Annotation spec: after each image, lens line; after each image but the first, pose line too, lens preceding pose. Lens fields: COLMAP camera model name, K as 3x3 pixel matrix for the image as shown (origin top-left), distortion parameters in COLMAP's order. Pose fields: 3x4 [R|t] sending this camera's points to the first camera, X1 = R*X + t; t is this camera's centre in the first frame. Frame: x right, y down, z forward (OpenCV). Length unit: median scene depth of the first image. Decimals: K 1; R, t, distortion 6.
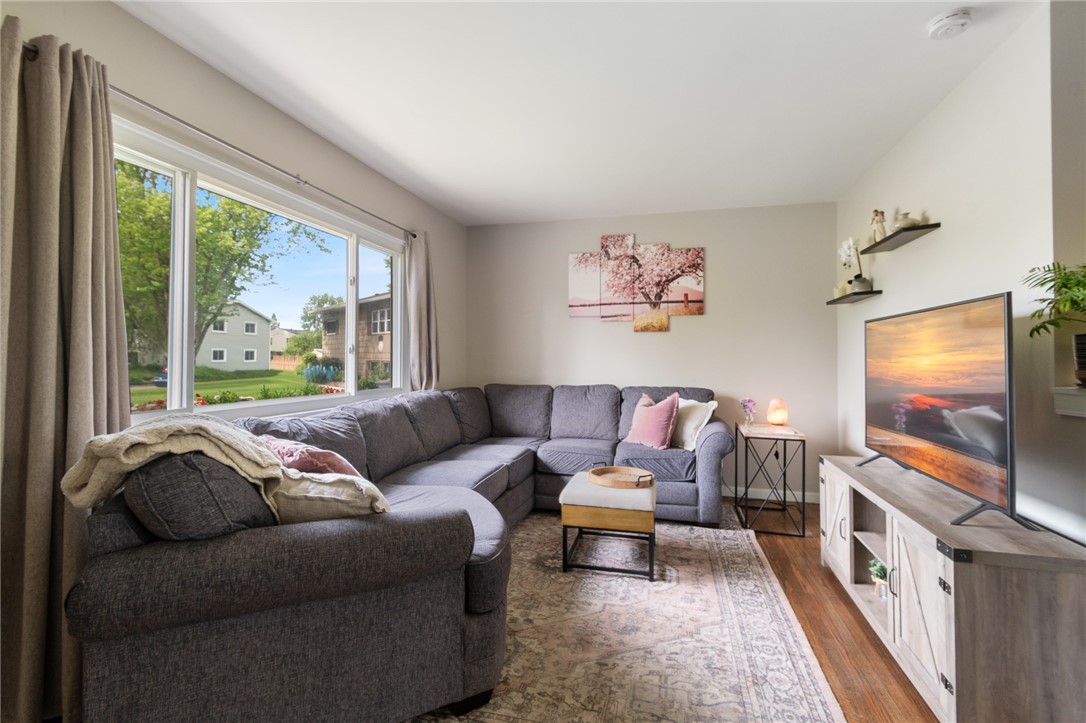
lens RADIAL K [[487.5, 0, 544.5], [0, 487.5, 347.6], [0, 0, 1]] dist [0.004449, 0.000074]
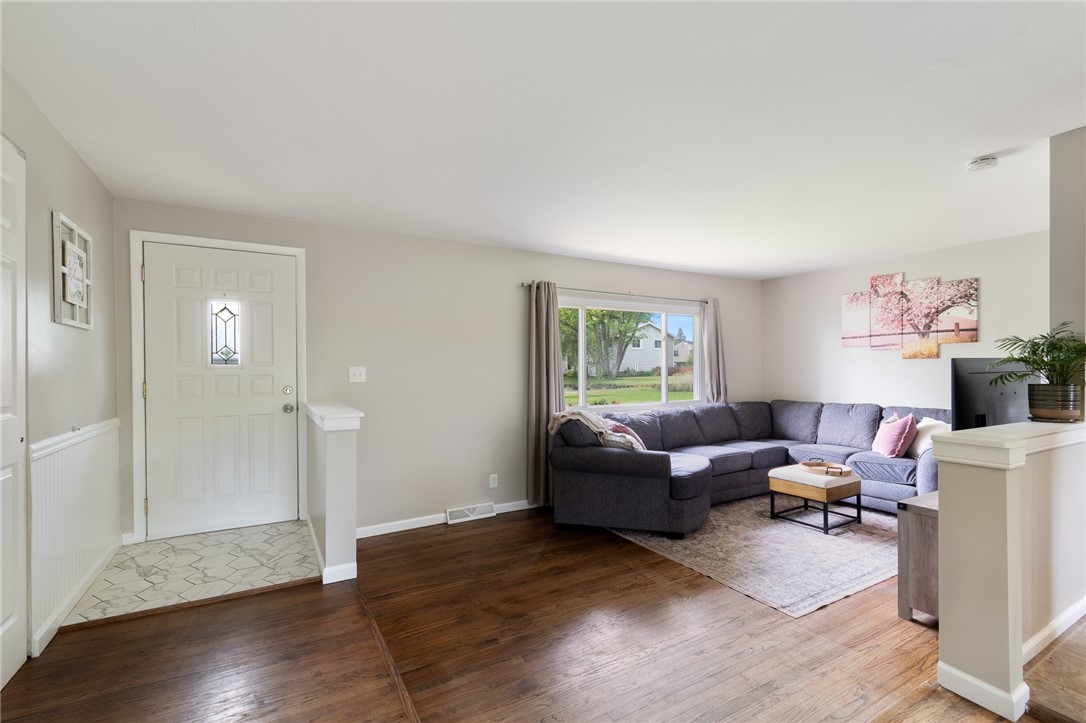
lens RADIAL K [[487.5, 0, 543.5], [0, 487.5, 366.9], [0, 0, 1]] dist [0.004449, 0.000074]
pose [[0.704596, -0.010595, -0.709530, 0.539197], [0.027038, 0.999563, 0.011924, -0.067101], [0.709094, -0.027585, 0.704575, -0.538302]]
